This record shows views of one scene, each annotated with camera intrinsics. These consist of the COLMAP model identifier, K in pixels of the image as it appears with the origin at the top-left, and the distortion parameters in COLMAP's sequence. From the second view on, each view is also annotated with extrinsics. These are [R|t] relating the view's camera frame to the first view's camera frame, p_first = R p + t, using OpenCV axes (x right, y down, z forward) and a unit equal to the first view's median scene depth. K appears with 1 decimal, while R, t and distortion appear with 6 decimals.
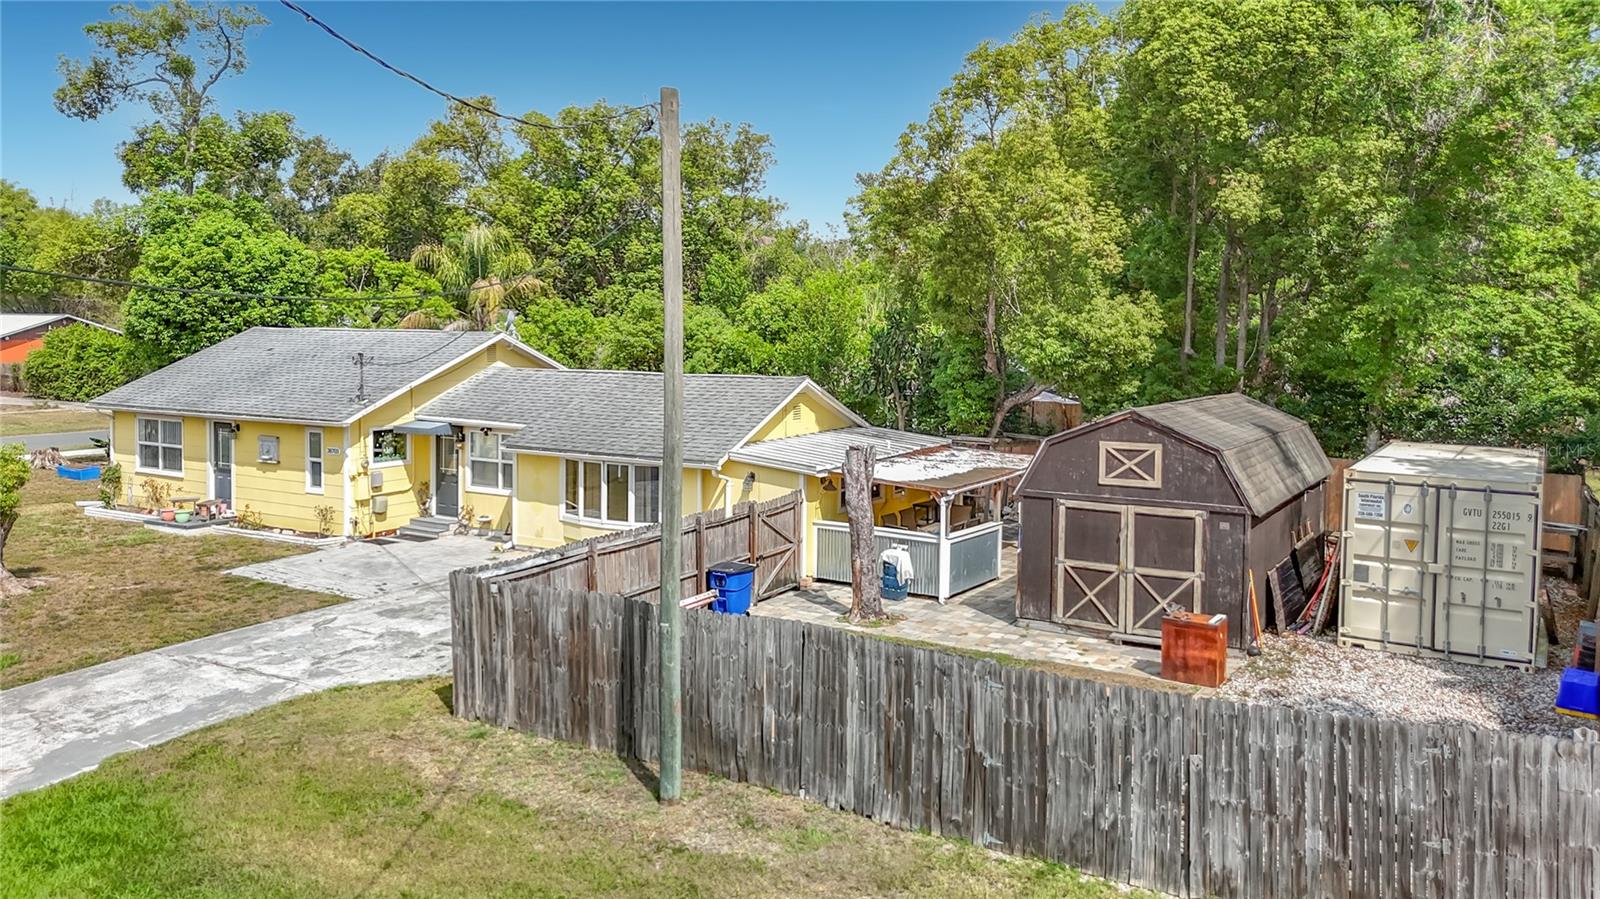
lens RADIAL K [[1206.9, 0, 825.6], [0, 1206.9, 377.9], [0, 0, 1]] dist [0.106016, -0.119269]
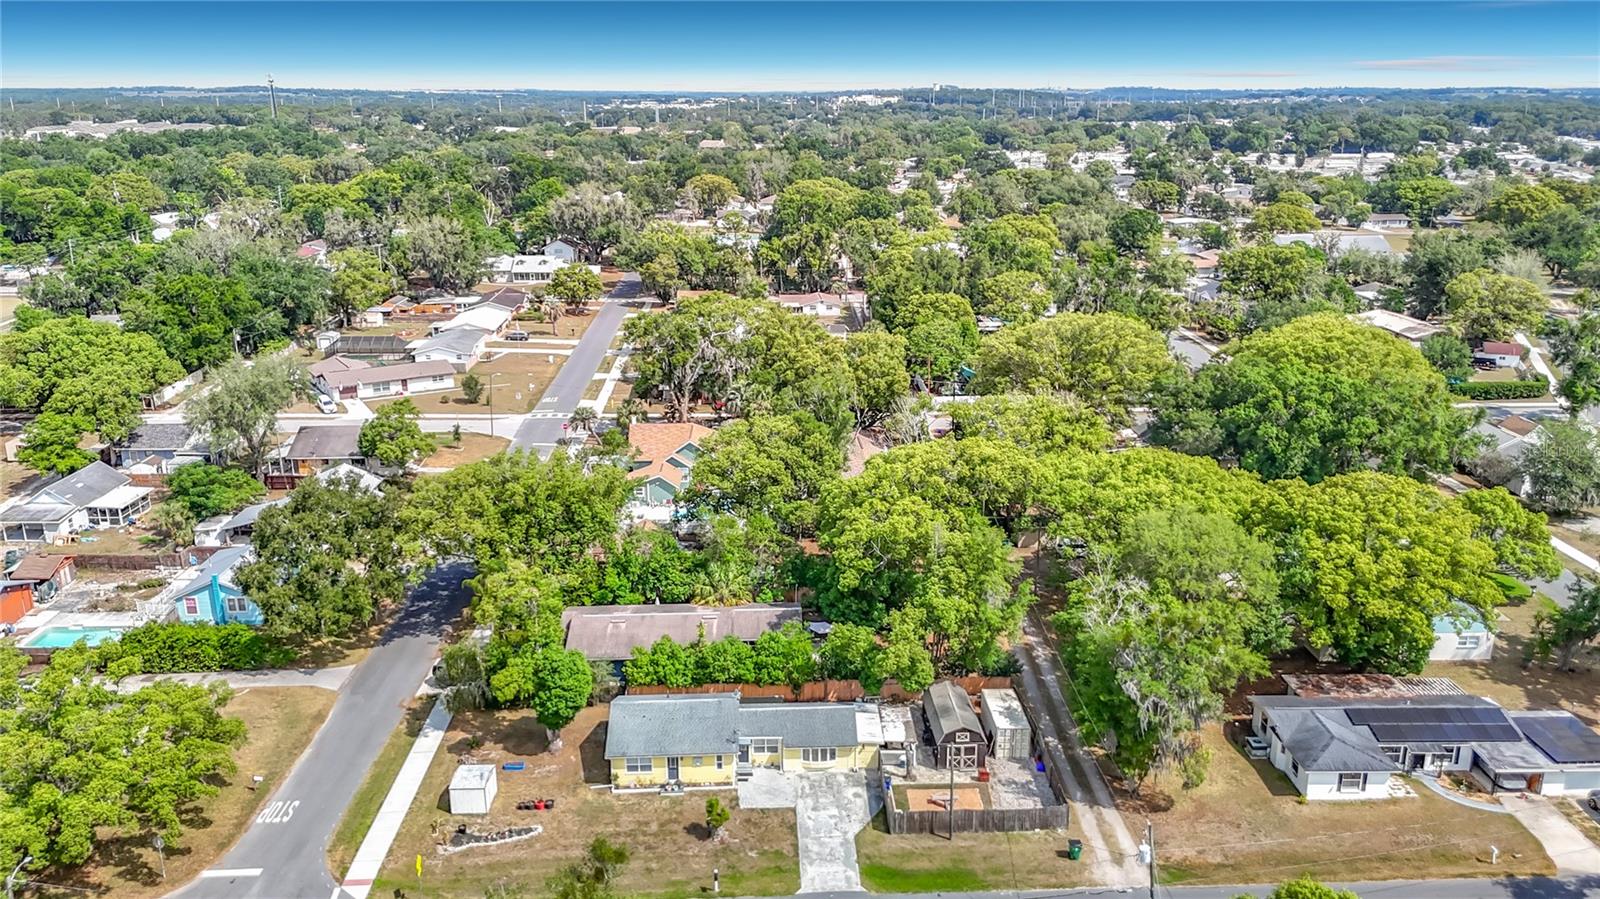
lens RADIAL K [[1258.9, 0, 800.4], [0, 1258.9, 405.8], [0, 0, 1]] dist [0.128159, -0.206978]
pose [[0.835464, -0.154878, 0.527270, -2.909613], [0.037804, 0.973389, 0.226018, -2.516242], [-0.548244, -0.168897, 0.819086, -2.716878]]
